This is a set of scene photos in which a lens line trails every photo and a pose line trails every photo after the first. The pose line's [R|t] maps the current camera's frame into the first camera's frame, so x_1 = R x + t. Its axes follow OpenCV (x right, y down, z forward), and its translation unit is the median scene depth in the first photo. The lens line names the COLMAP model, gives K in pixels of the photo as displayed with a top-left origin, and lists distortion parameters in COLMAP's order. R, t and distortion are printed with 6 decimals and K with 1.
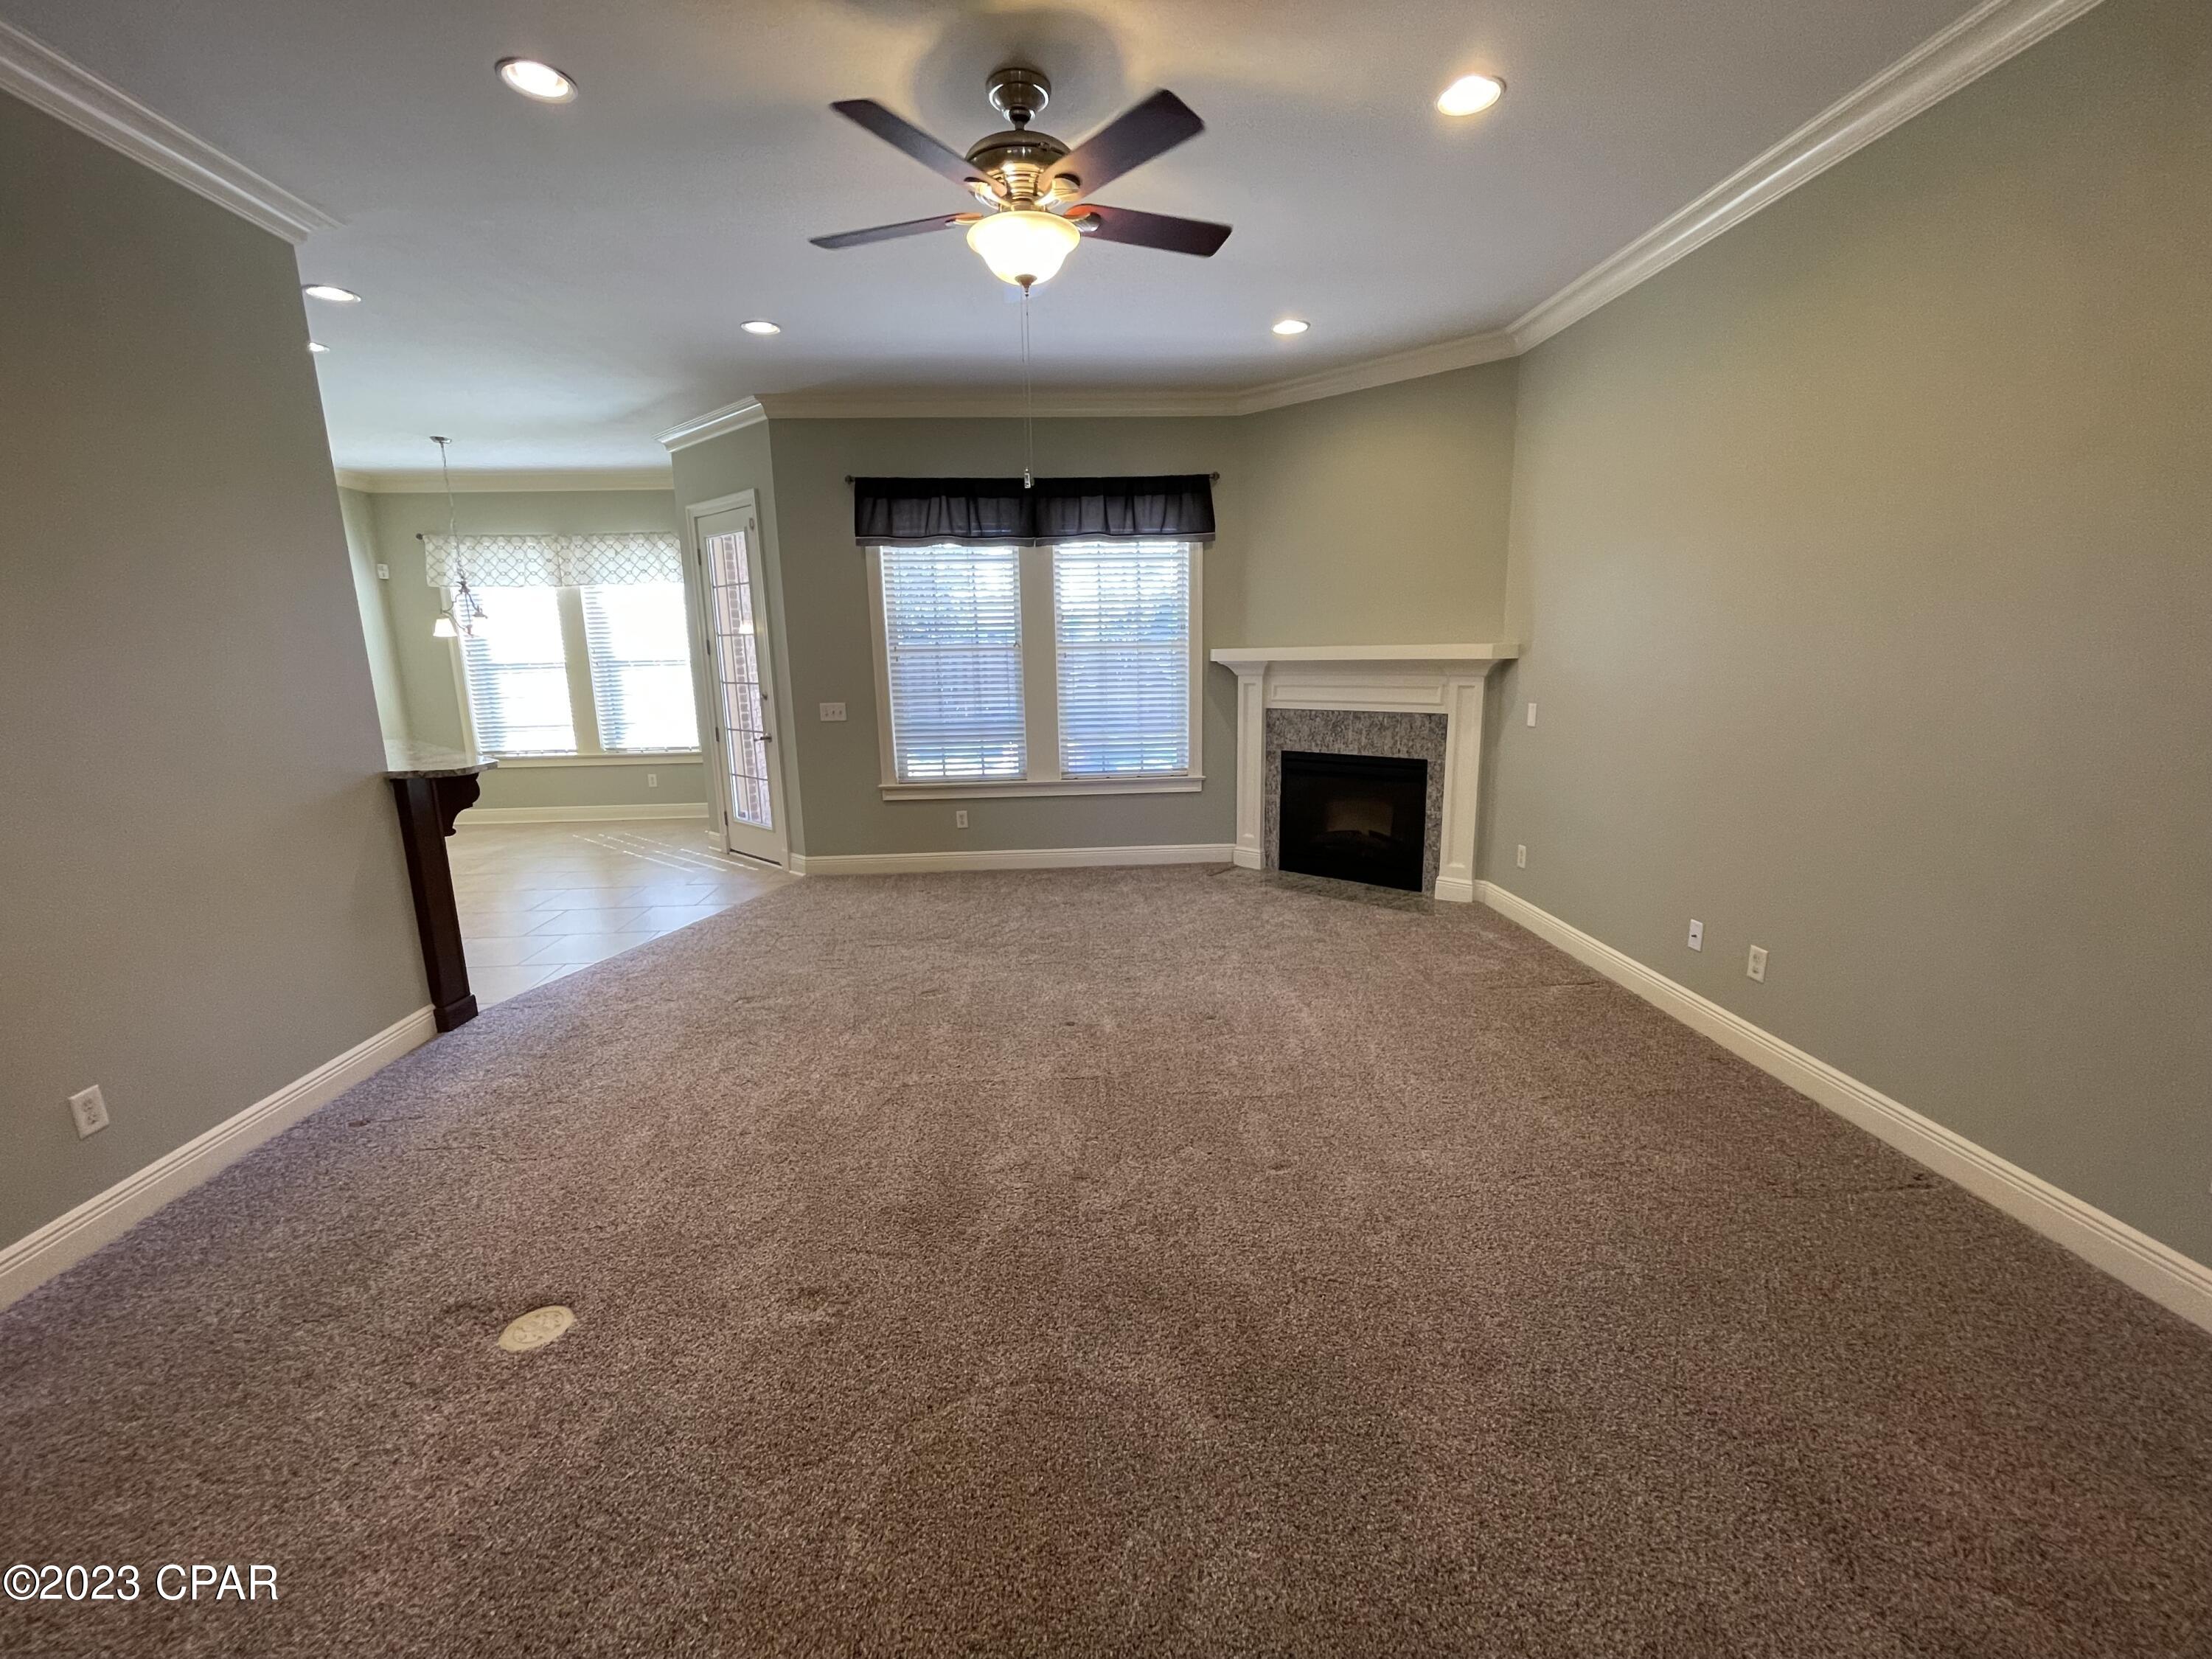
lens RADIAL K [[894.4, 0, 1104.1], [0, 894.4, 827.5], [0, 0, 1]] dist [0.000522, 0.000027]
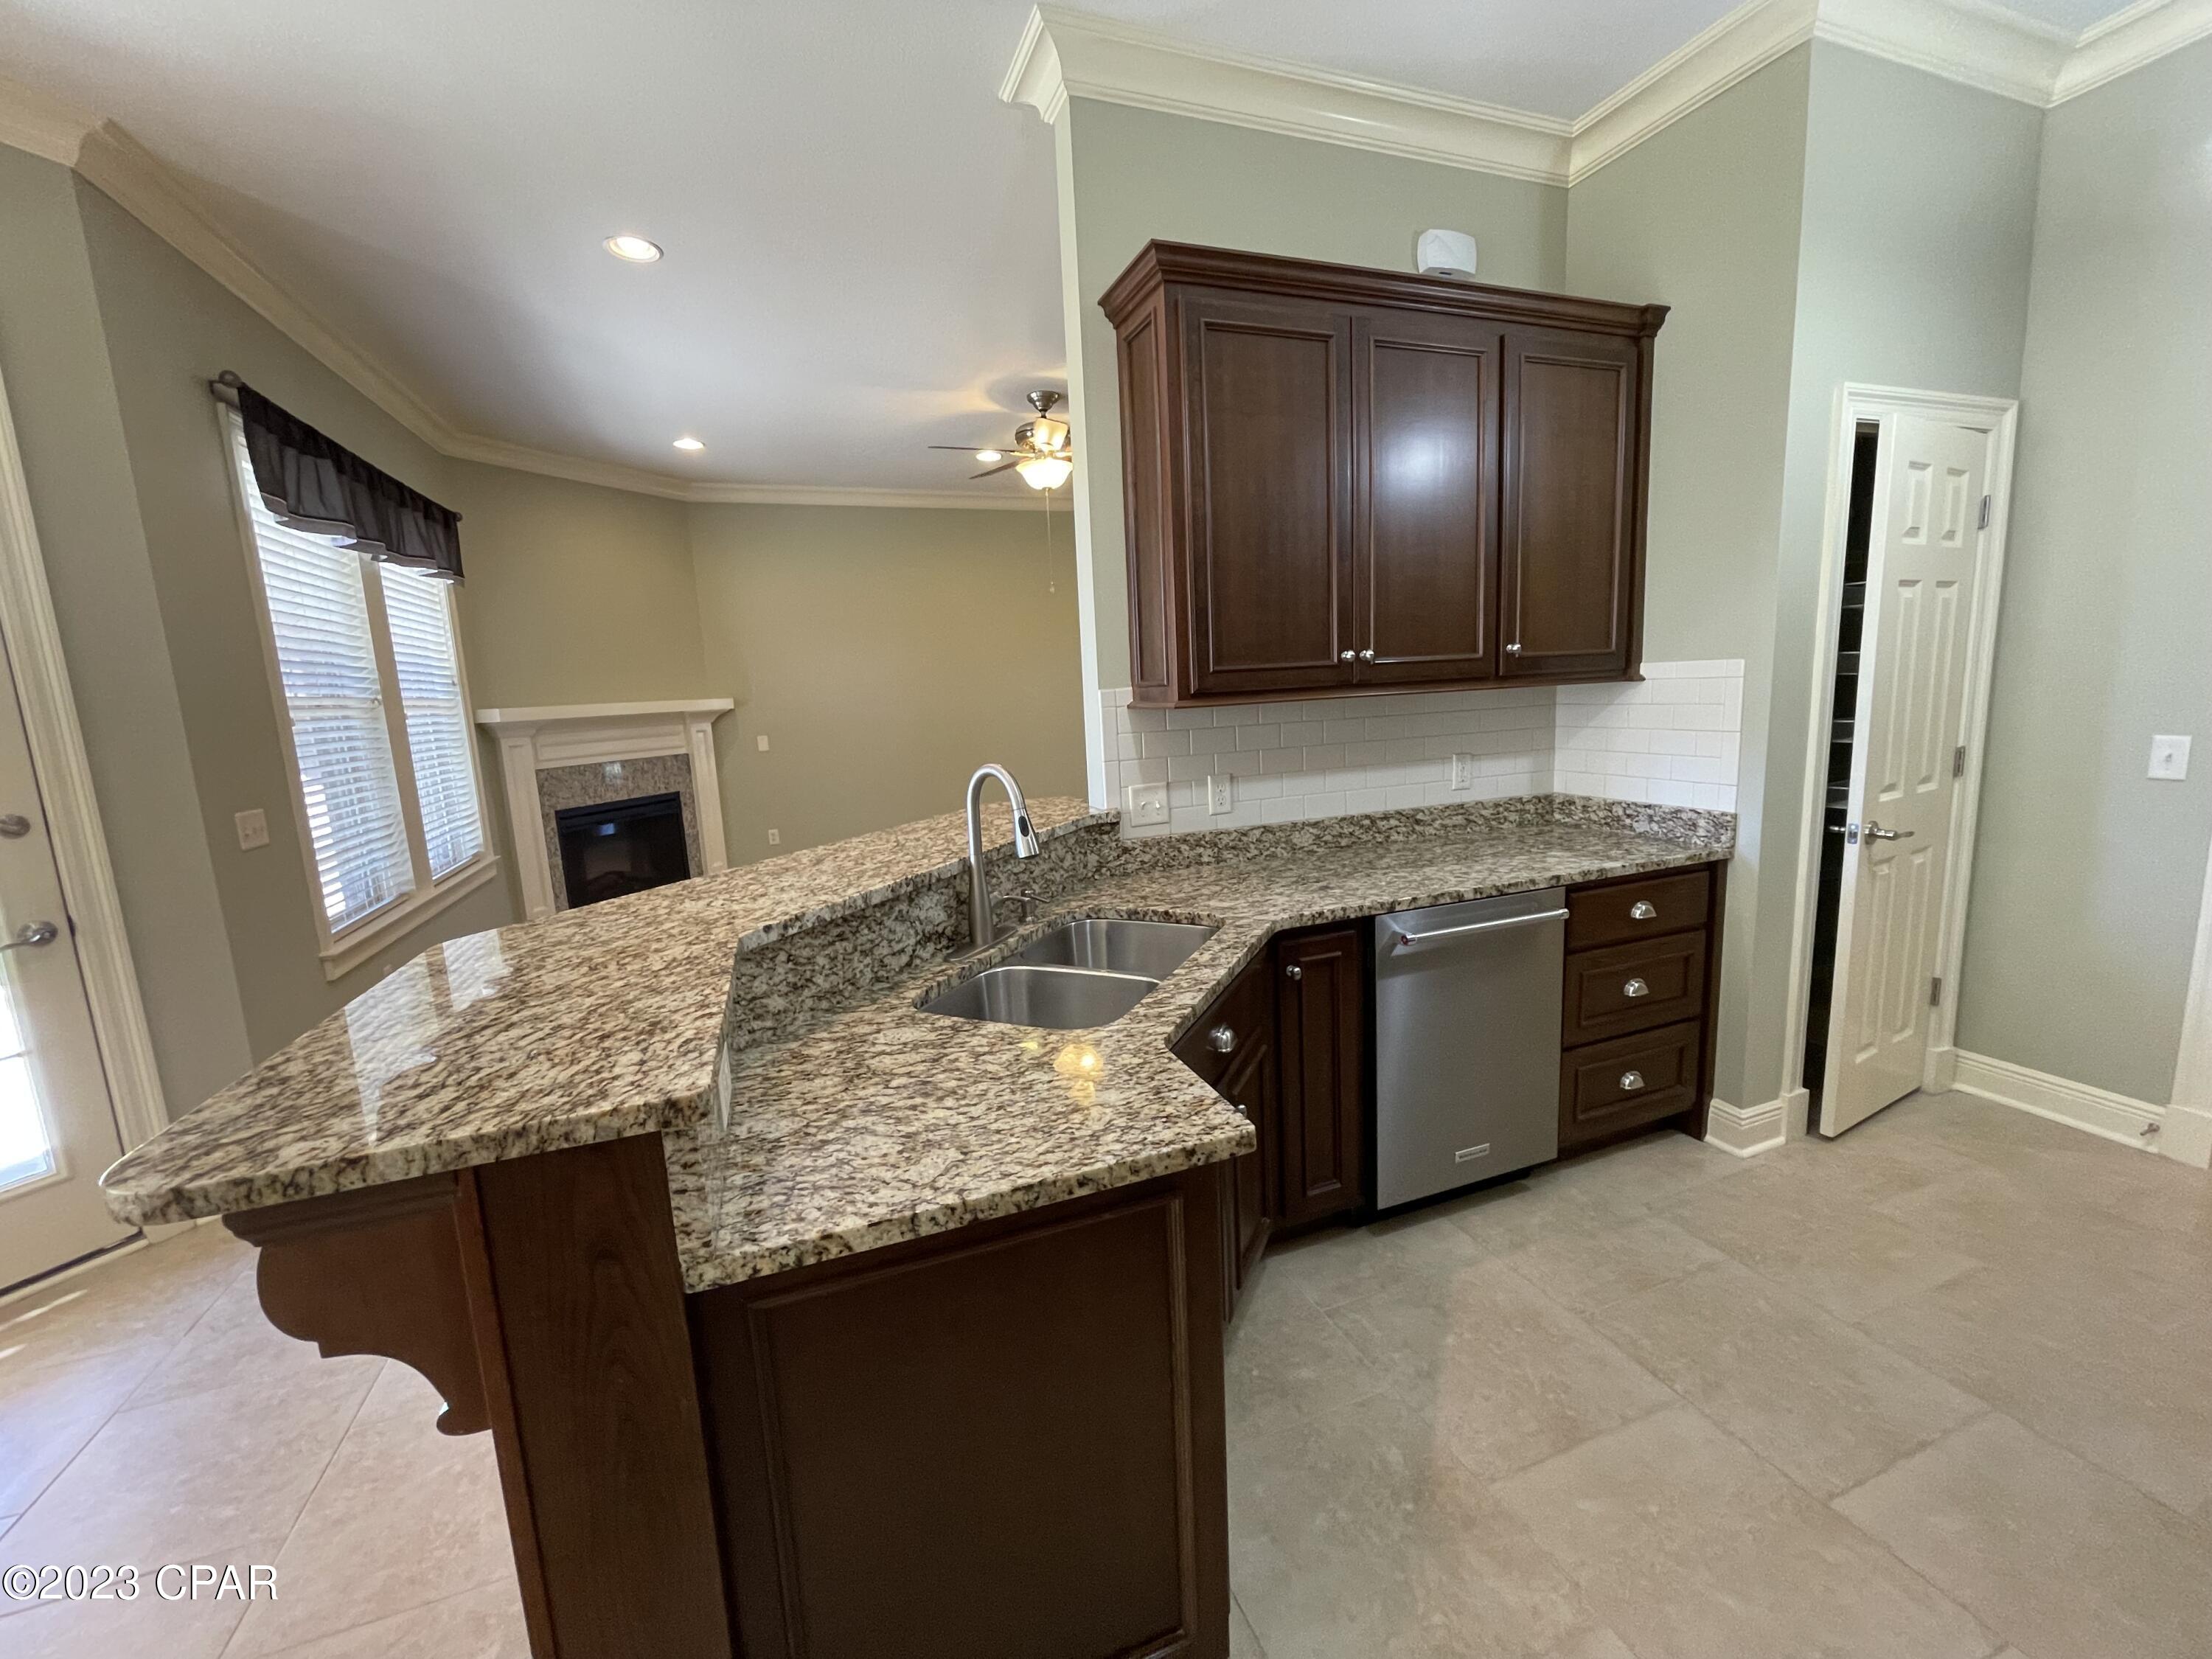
lens RADIAL K [[894.4, 0, 1102.1], [0, 894.4, 826.6], [0, 0, 1]] dist [0.000522, 0.000027]
pose [[-0.317167, -0.120547, 0.940677, -0.939032], [0.231829, 0.951942, 0.200156, -0.130836], [-0.919598, 0.281559, -0.273979, 0.747676]]
